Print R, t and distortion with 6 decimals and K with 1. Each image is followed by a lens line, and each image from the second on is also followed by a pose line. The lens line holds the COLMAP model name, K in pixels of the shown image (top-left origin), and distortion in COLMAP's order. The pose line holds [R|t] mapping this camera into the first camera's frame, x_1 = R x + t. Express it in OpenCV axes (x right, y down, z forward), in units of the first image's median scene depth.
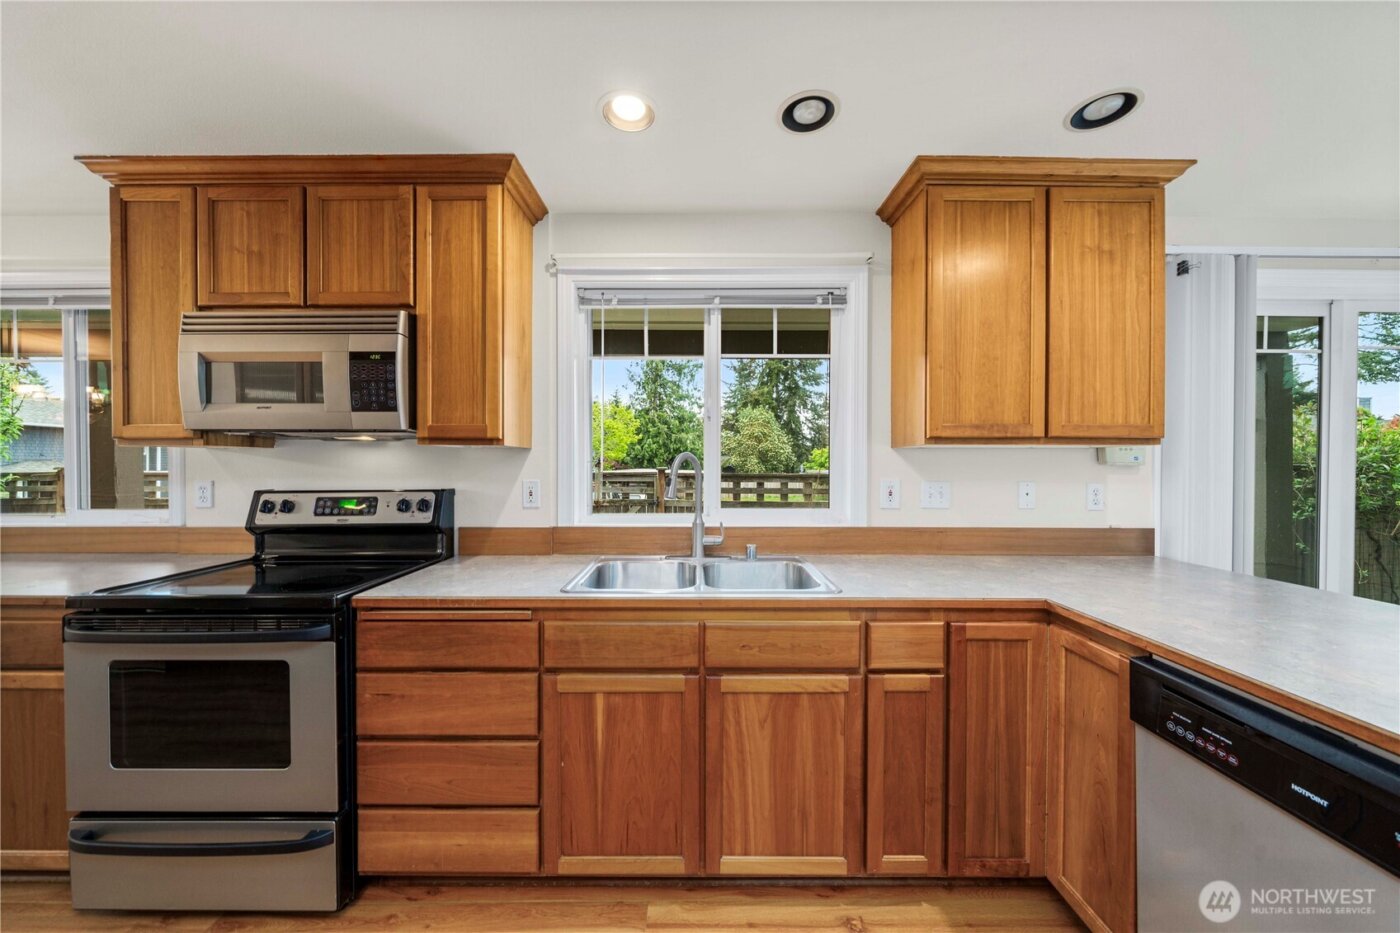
lens RADIAL K [[479.6, 0, 695.3], [0, 479.6, 468.7], [0, 0, 1]] dist [-0.007808, -0.000092]
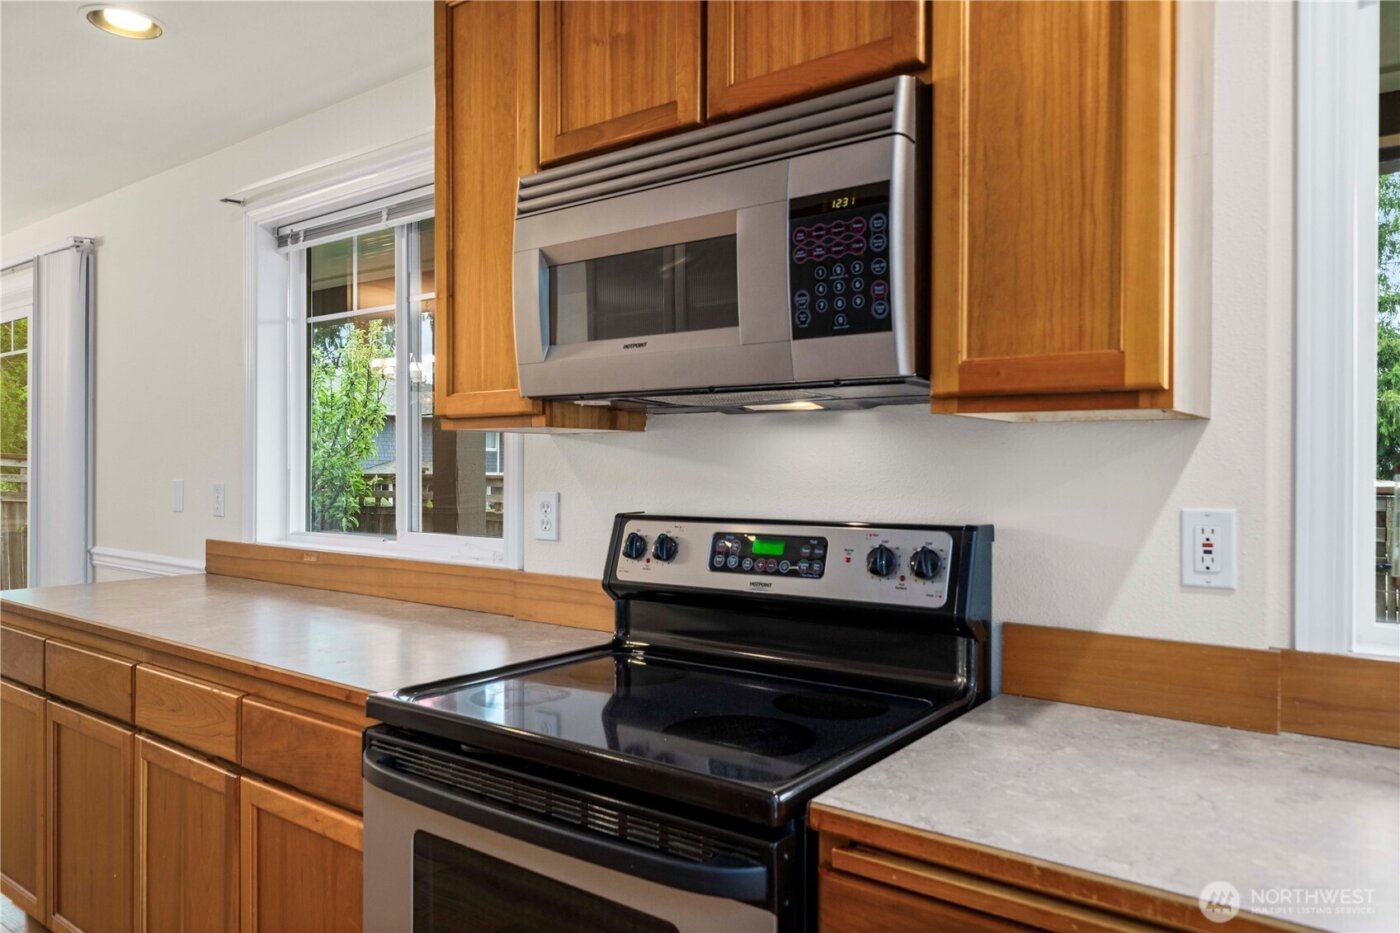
lens RADIAL K [[940.7, 0, 700.0], [0, 940.7, 466.5], [0, 0, 1]] dist [-0.005965, -0.001254]
pose [[0.798952, 0.003772, -0.601383, -0.268467], [-0.007952, 0.999959, -0.004293, -0.001827], [0.601342, 0.008212, 0.798949, 0.268235]]
